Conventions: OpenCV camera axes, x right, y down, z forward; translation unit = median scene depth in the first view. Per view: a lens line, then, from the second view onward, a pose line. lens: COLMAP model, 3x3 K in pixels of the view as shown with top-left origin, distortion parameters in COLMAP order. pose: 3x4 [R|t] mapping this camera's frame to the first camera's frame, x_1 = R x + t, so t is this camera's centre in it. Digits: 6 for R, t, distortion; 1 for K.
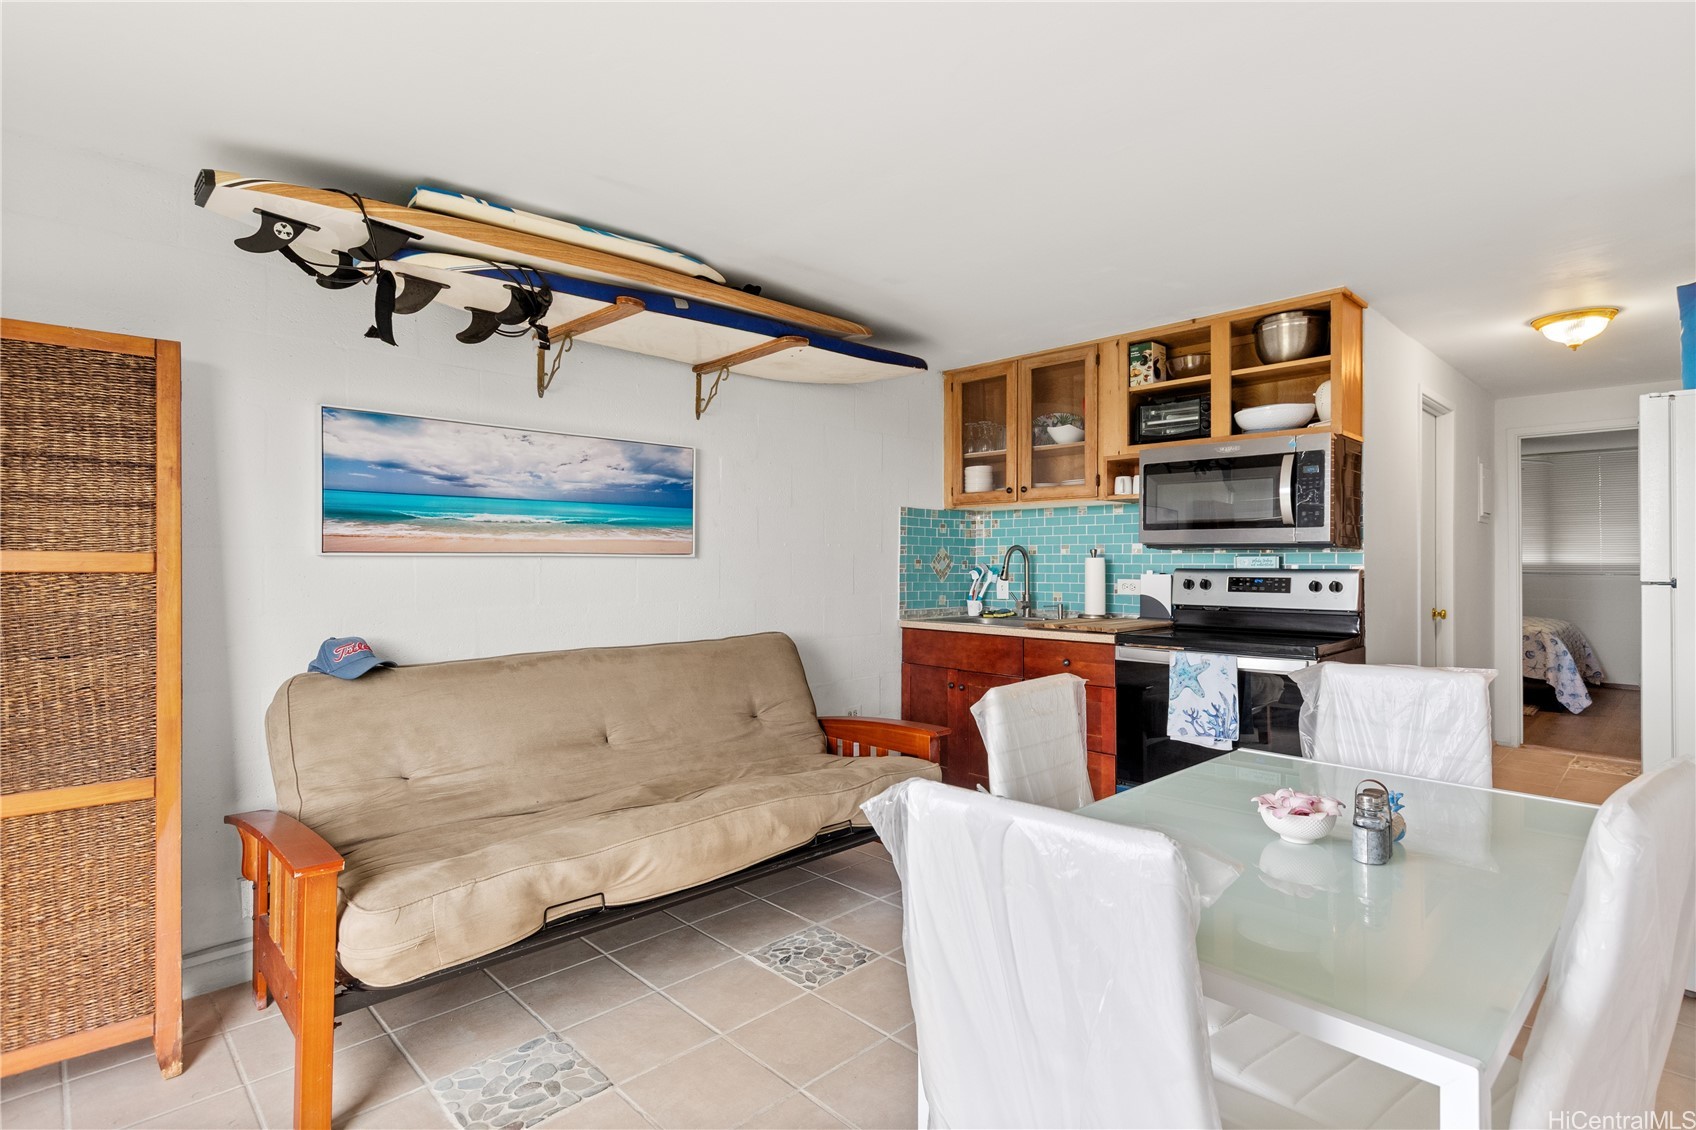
lens RADIAL K [[843.9, 0, 837.8], [0, 843.9, 556.3], [0, 0, 1]] dist [0.006252, 0.001375]
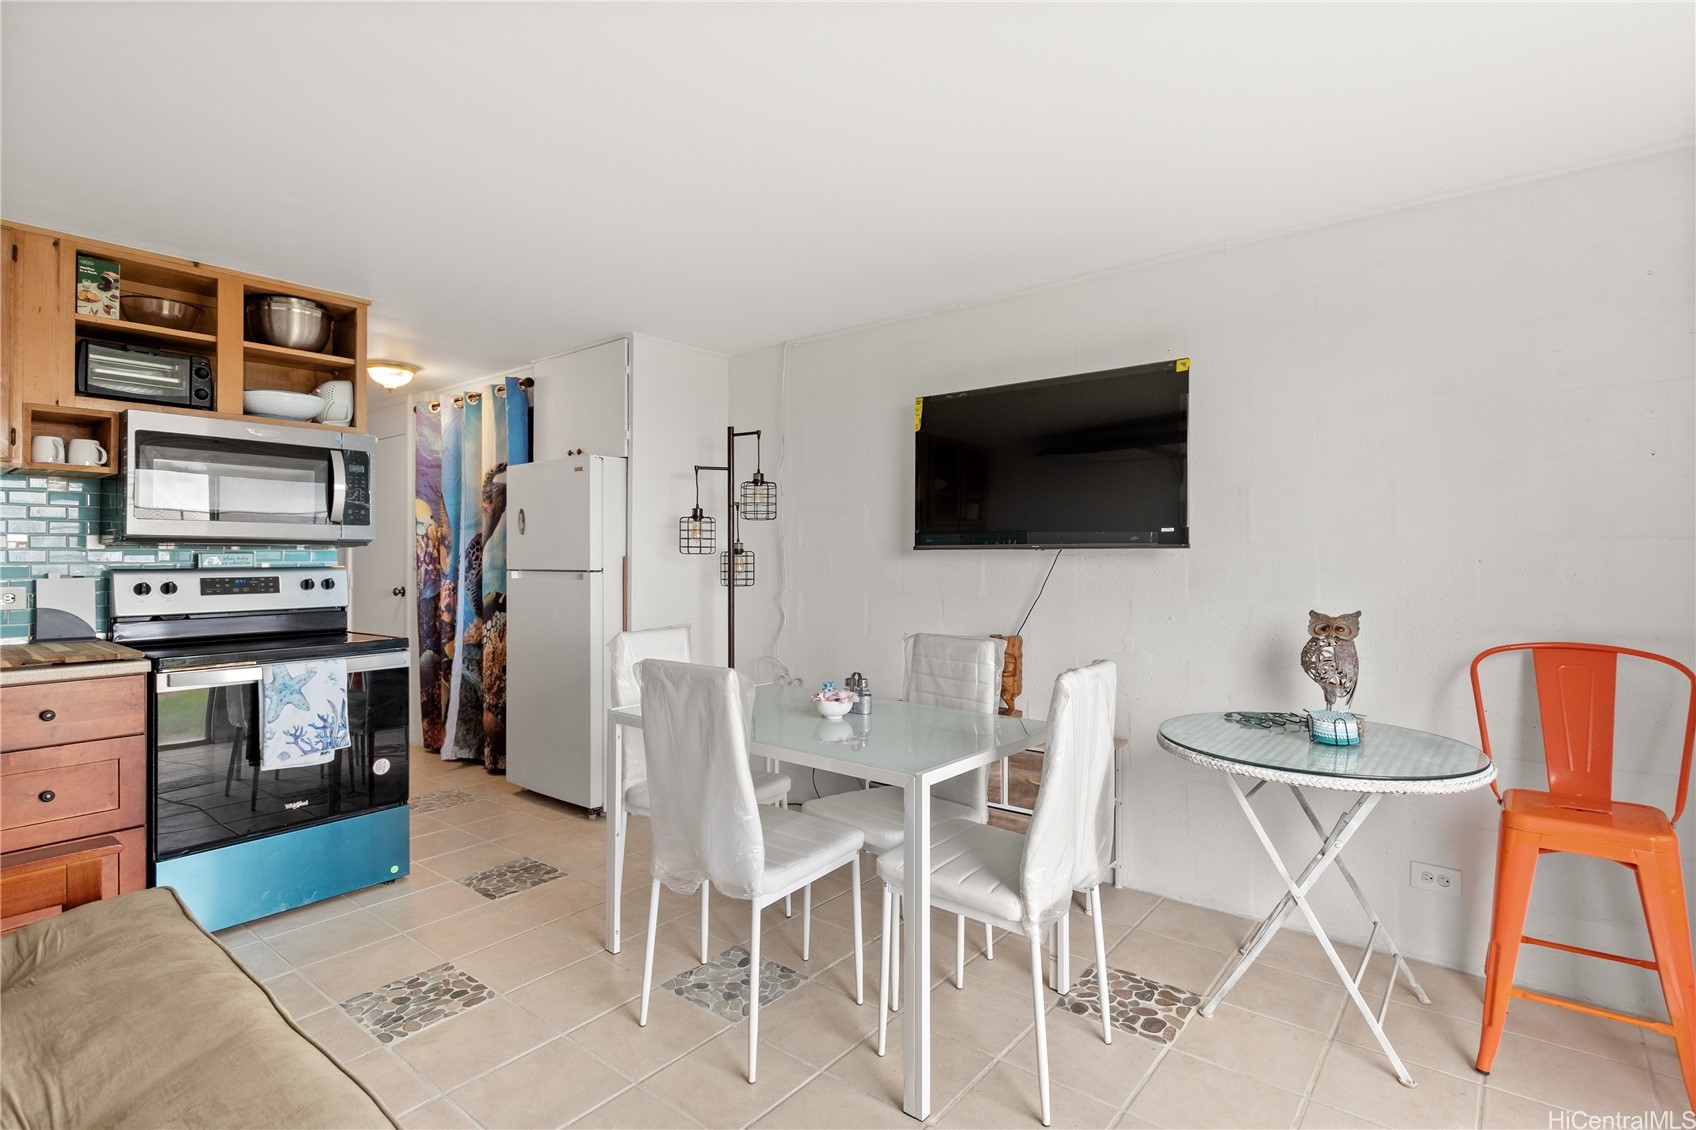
lens RADIAL K [[843.9, 0, 852.1], [0, 843.9, 548.2], [0, 0, 1]] dist [0.006252, 0.001375]
pose [[-0.127420, 0.011437, 0.991783, -0.450294], [-0.003161, 0.999924, -0.011937, 0.002889], [-0.991844, -0.004656, -0.127374, 0.456797]]
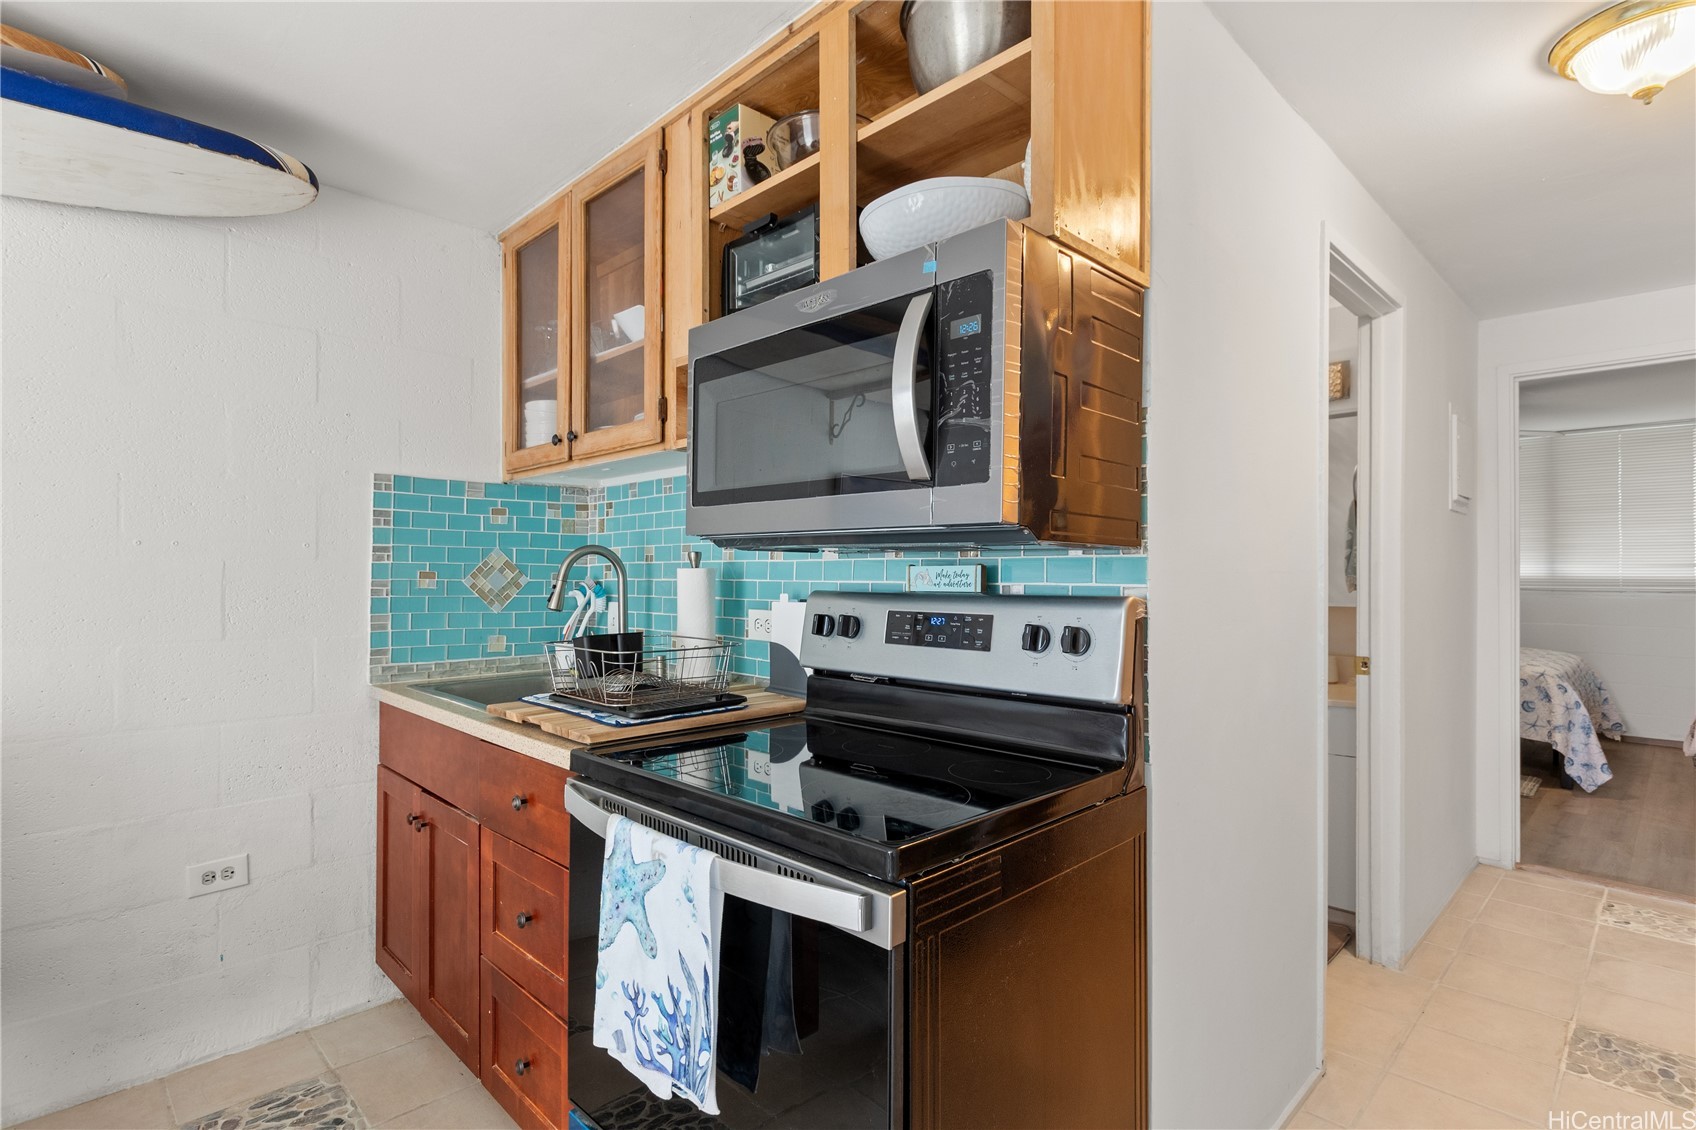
lens RADIAL K [[834.3, 0, 849.8], [0, 834.3, 569.1], [0, 0, 1]] dist [0.000057, -0.001455]
pose [[0.999977, 0.000997, 0.006690, 0.431903], [-0.001011, 0.999997, 0.002063, 0.001133], [-0.006688, -0.002069, 0.999975, 0.543825]]
